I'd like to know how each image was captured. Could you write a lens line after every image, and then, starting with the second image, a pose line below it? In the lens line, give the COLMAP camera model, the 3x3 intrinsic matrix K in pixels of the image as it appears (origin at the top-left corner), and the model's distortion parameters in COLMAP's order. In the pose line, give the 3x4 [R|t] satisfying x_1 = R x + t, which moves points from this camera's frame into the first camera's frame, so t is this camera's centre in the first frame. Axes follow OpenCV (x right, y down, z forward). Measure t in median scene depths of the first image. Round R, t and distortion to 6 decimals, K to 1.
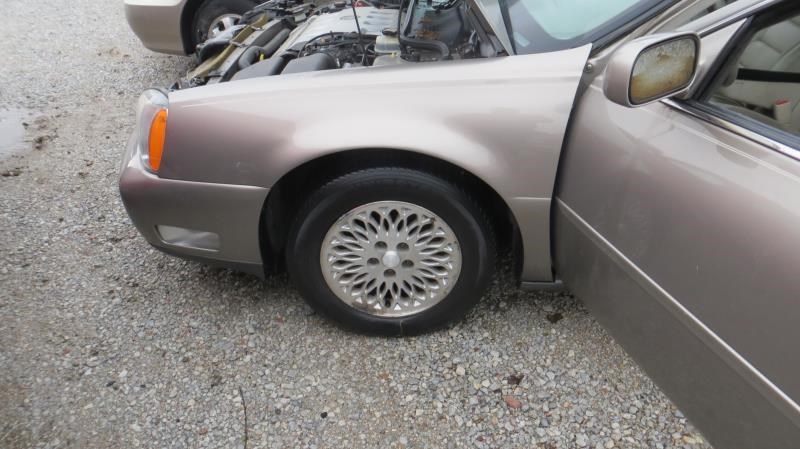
lens RADIAL K [[610.0, 0, 394.9], [0, 610.0, 221.9], [0, 0, 1]] dist [-0.005292, -0.005541]
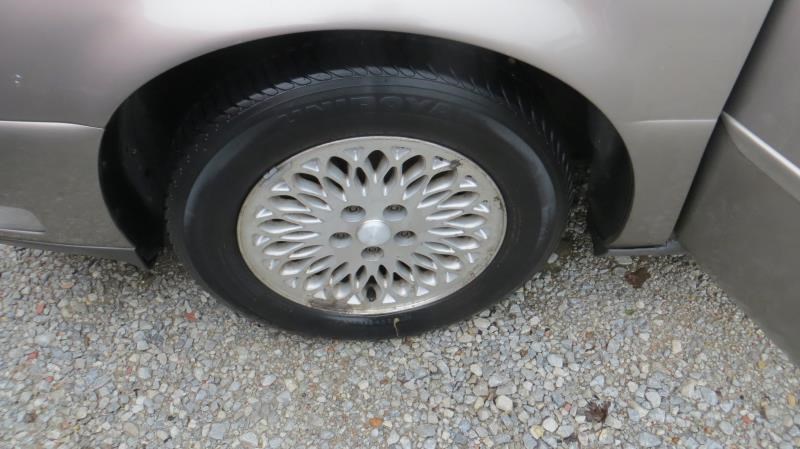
lens RADIAL K [[610.0, 0, 395.9], [0, 610.0, 224.8], [0, 0, 1]] dist [-0.005292, -0.005541]
pose [[0.994725, -0.081201, 0.062673, -0.020084], [0.059918, 0.955905, 0.287497, -0.096504], [-0.083255, -0.282226, 0.955729, 0.488303]]
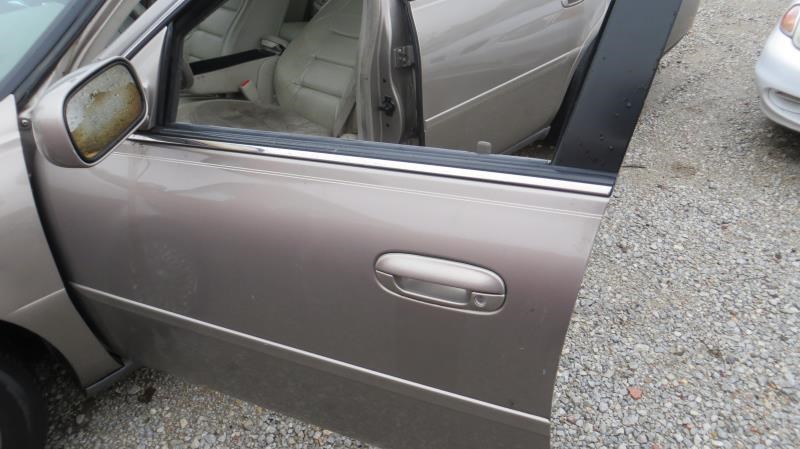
lens RADIAL K [[610.0, 0, 395.6], [0, 610.0, 224.7], [0, 0, 1]] dist [-0.005292, -0.005541]
pose [[0.660815, -0.432503, 0.613404, 0.079623], [0.431566, 0.887612, 0.160920, -0.046917], [-0.614063, 0.158386, 0.773201, 0.096737]]
